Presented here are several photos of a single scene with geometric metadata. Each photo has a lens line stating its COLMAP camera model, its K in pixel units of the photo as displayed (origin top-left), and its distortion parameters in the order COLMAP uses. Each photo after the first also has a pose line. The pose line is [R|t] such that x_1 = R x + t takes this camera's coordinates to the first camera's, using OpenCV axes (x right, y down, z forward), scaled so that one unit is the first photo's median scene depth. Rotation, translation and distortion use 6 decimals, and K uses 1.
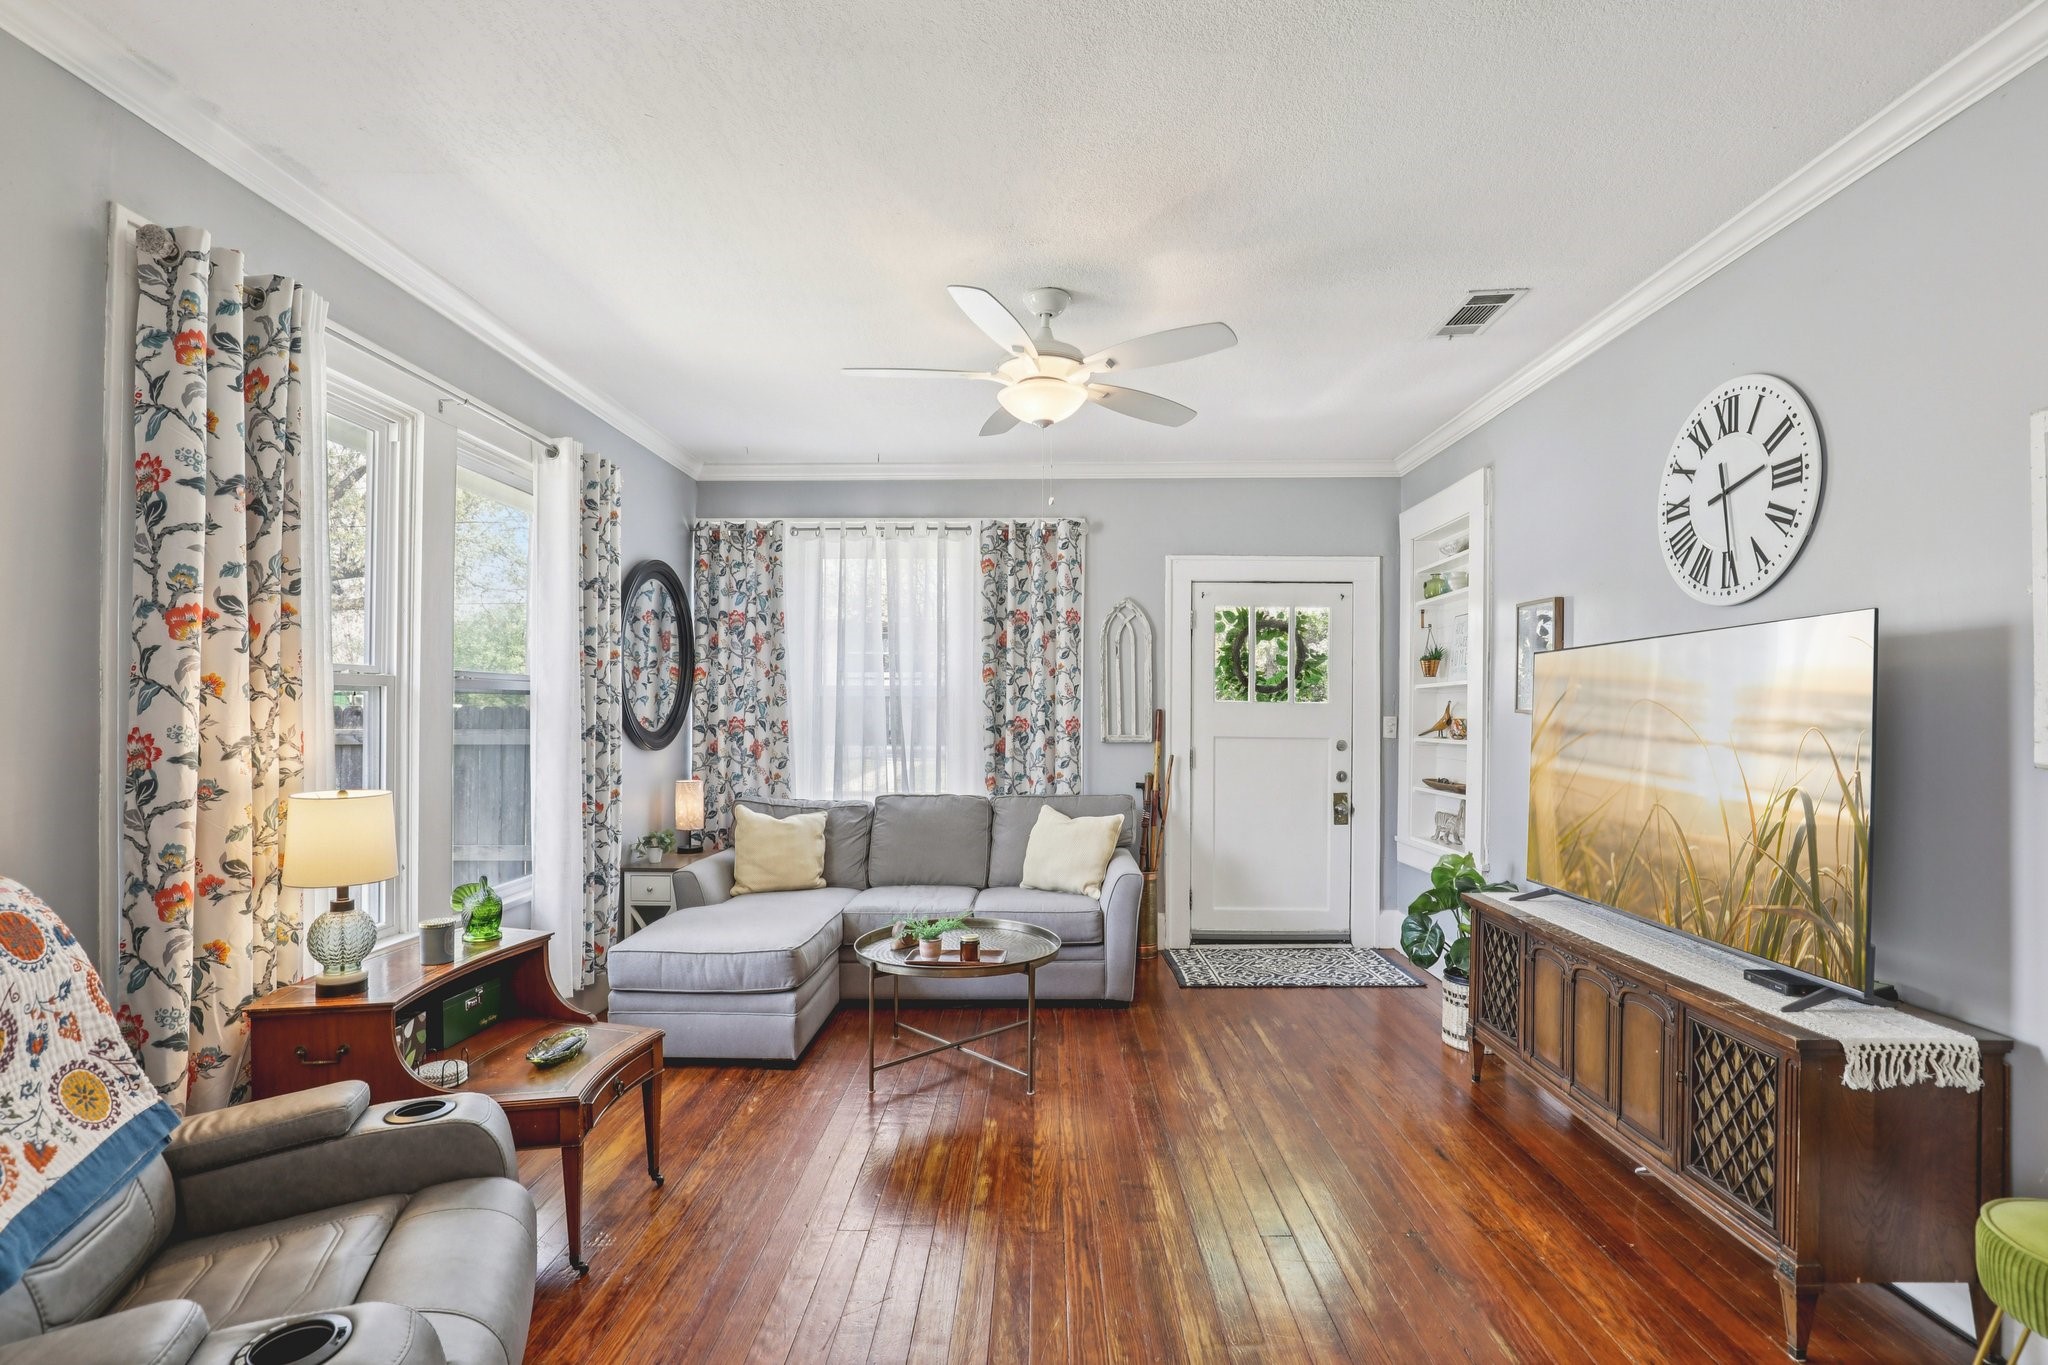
lens RADIAL K [[939.2, 0, 1023.5], [0, 939.2, 703.5], [0, 0, 1]] dist [-0.031110, 0.000681]
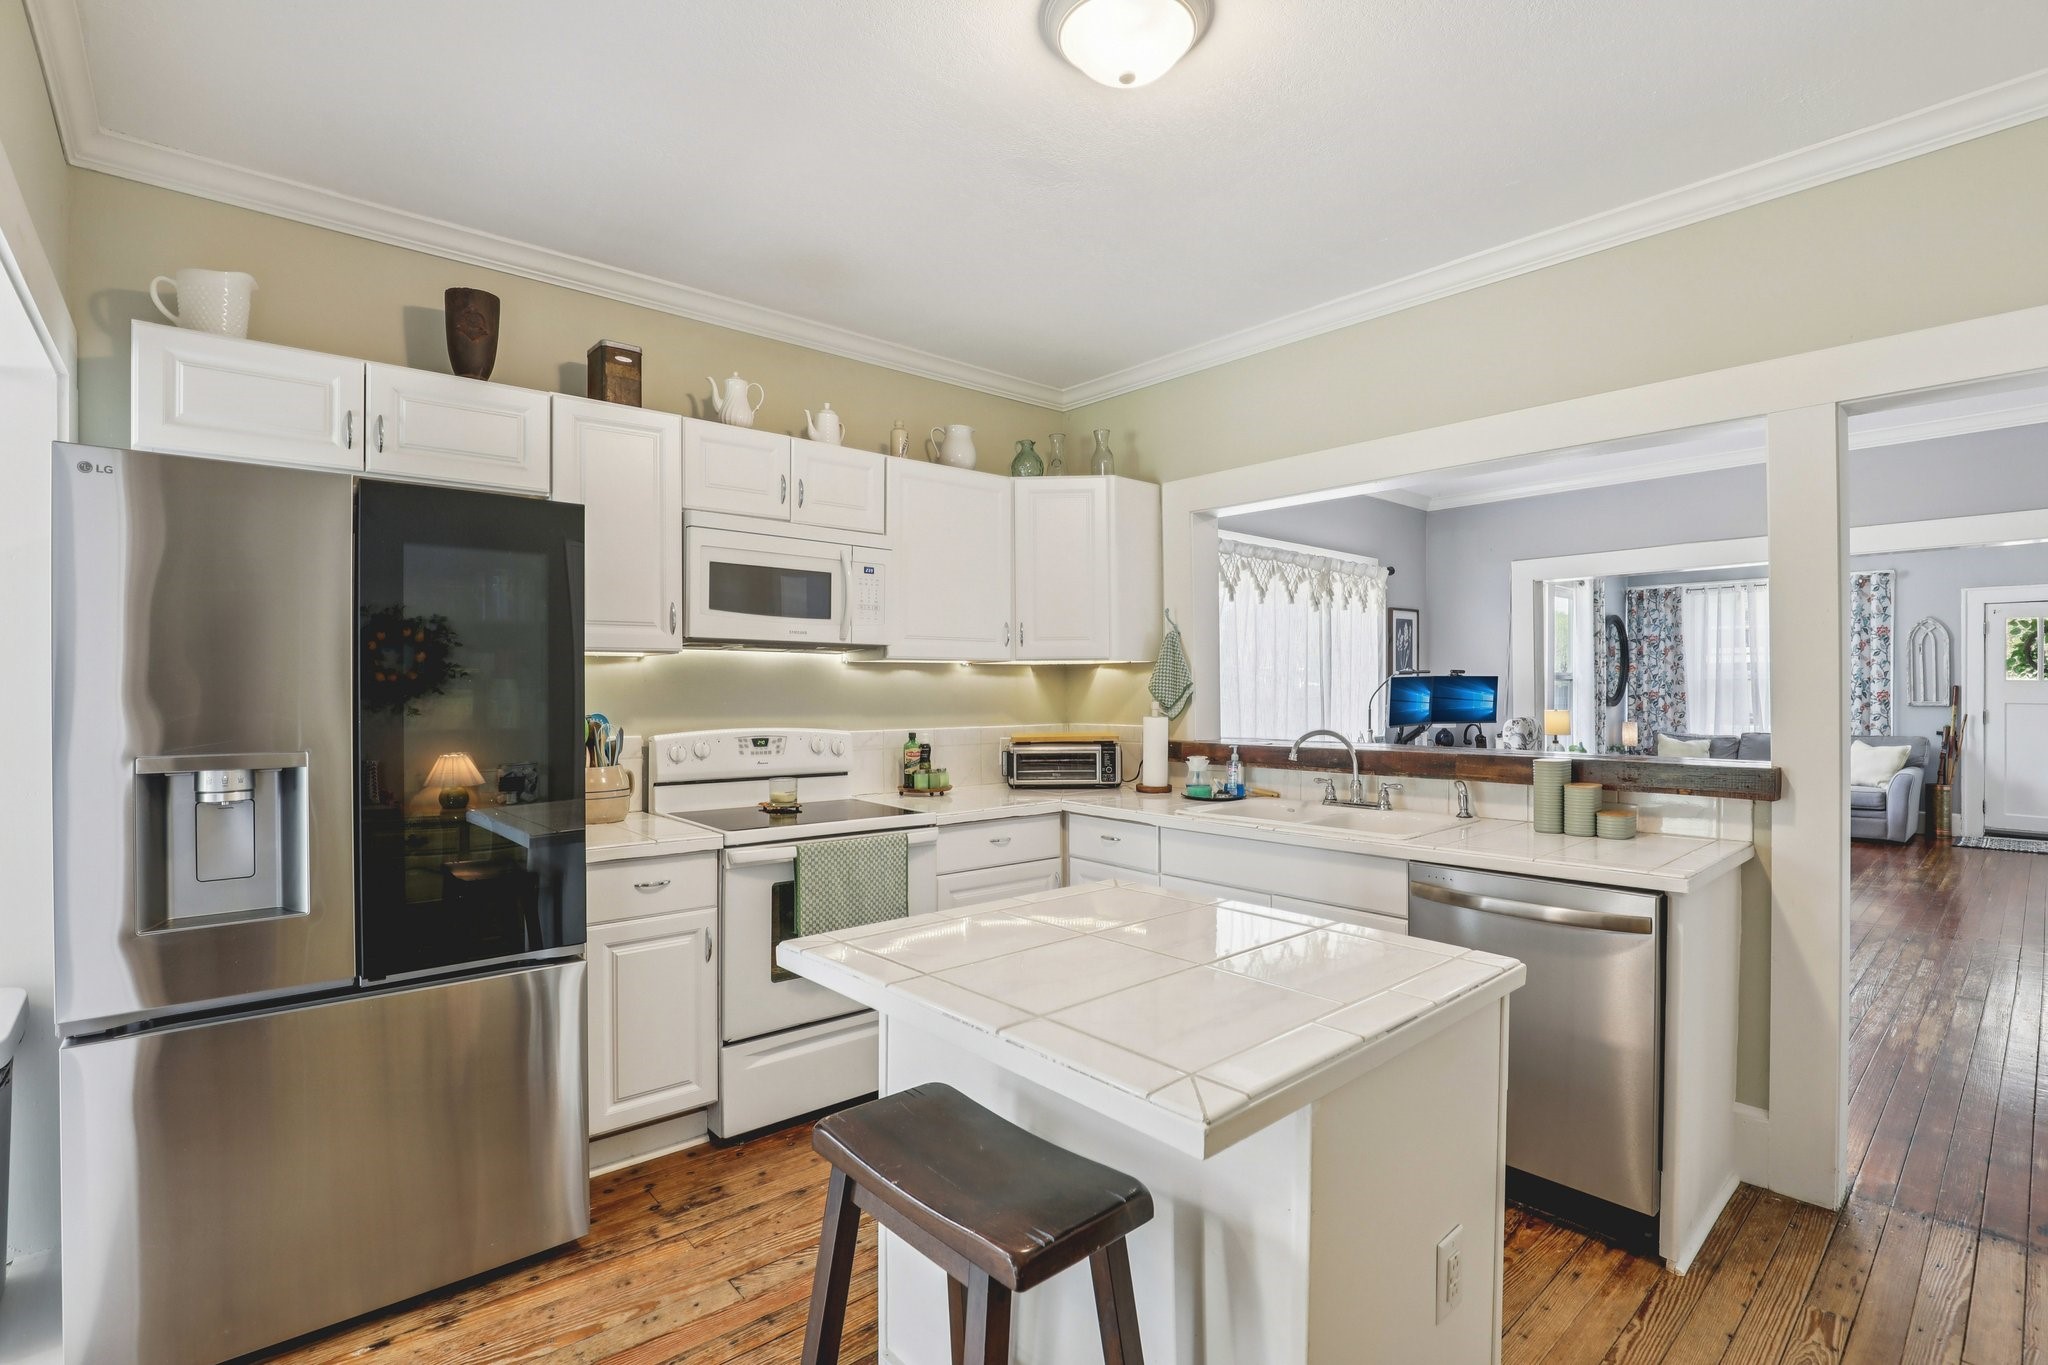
lens RADIAL K [[943.1, 0, 1030.5], [0, 943.1, 688.6], [0, 0, 1]] dist [-0.036235, 0.007838]
pose [[0.681625, -0.001723, -0.731700, 0.216554], [0.007209, 0.999965, 0.004361, -0.006889], [0.731666, -0.008247, 0.681613, -1.236247]]
